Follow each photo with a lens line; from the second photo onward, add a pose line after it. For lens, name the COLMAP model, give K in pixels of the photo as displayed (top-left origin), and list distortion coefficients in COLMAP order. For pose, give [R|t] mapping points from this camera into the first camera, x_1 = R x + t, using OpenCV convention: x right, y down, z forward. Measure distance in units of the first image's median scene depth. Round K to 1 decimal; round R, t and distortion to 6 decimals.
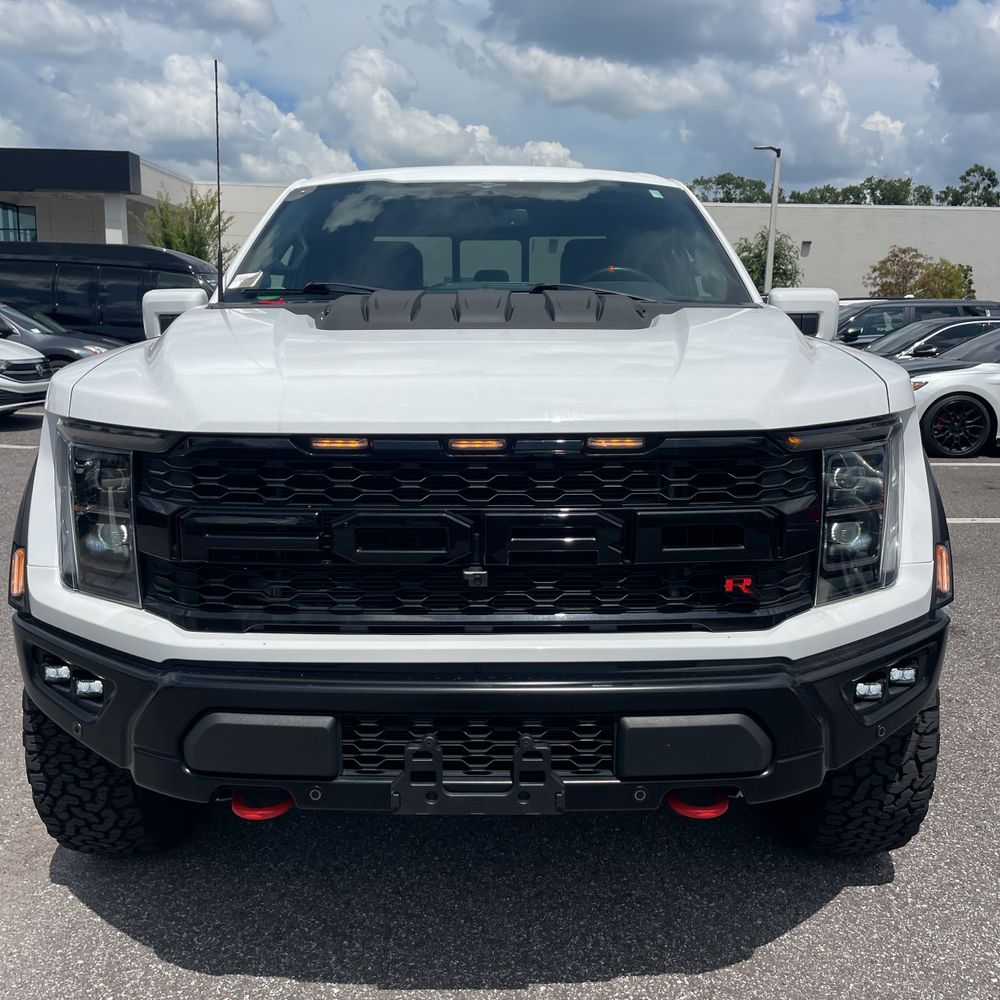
lens RADIAL K [[1011.5, 0, 503.6], [0, 1011.5, 486.3], [0, 0, 1]] dist [0.012092, 0.000000]
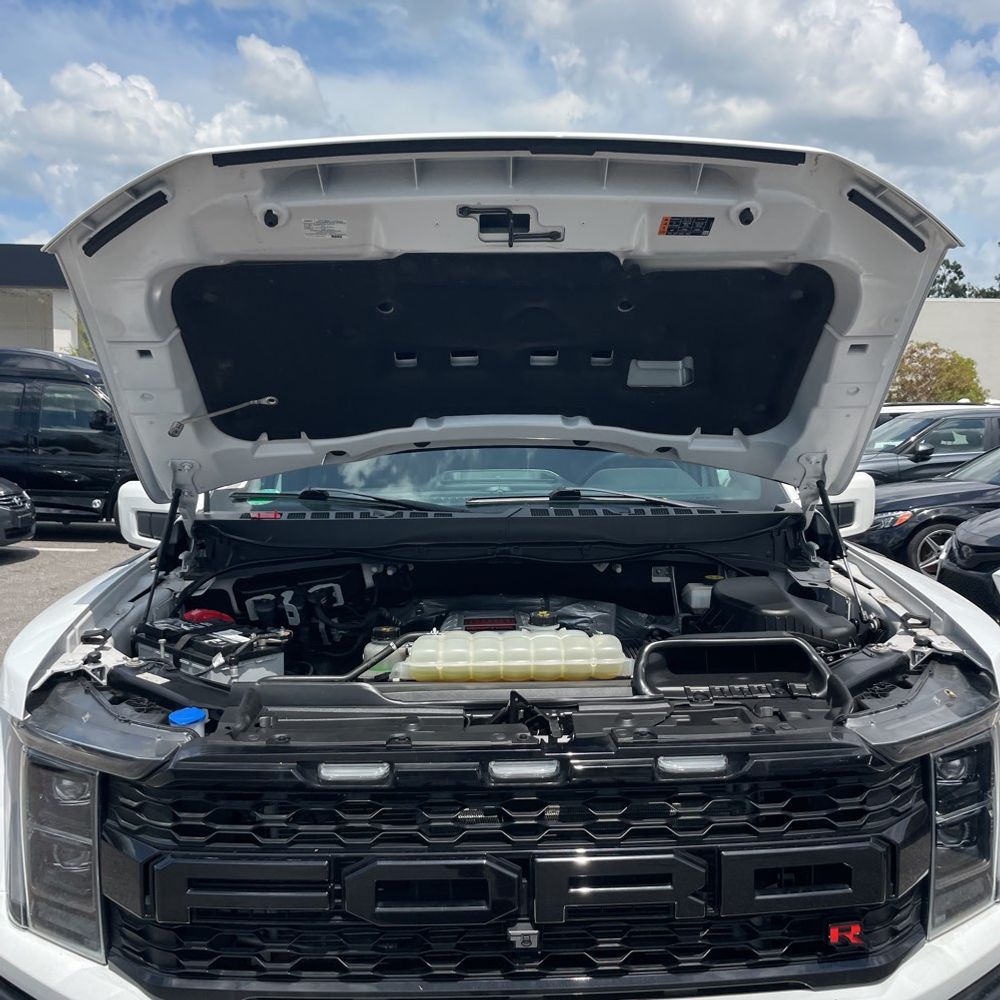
lens RADIAL K [[1011.5, 0, 506.8], [0, 1011.5, 489.9], [0, 0, 1]] dist [0.012092, 0.000000]
pose [[0.999473, -0.013388, 0.029566, -0.054564], [0.015805, 0.996417, -0.083090, -0.178643], [-0.028348, 0.083514, 0.996103, 0.150092]]
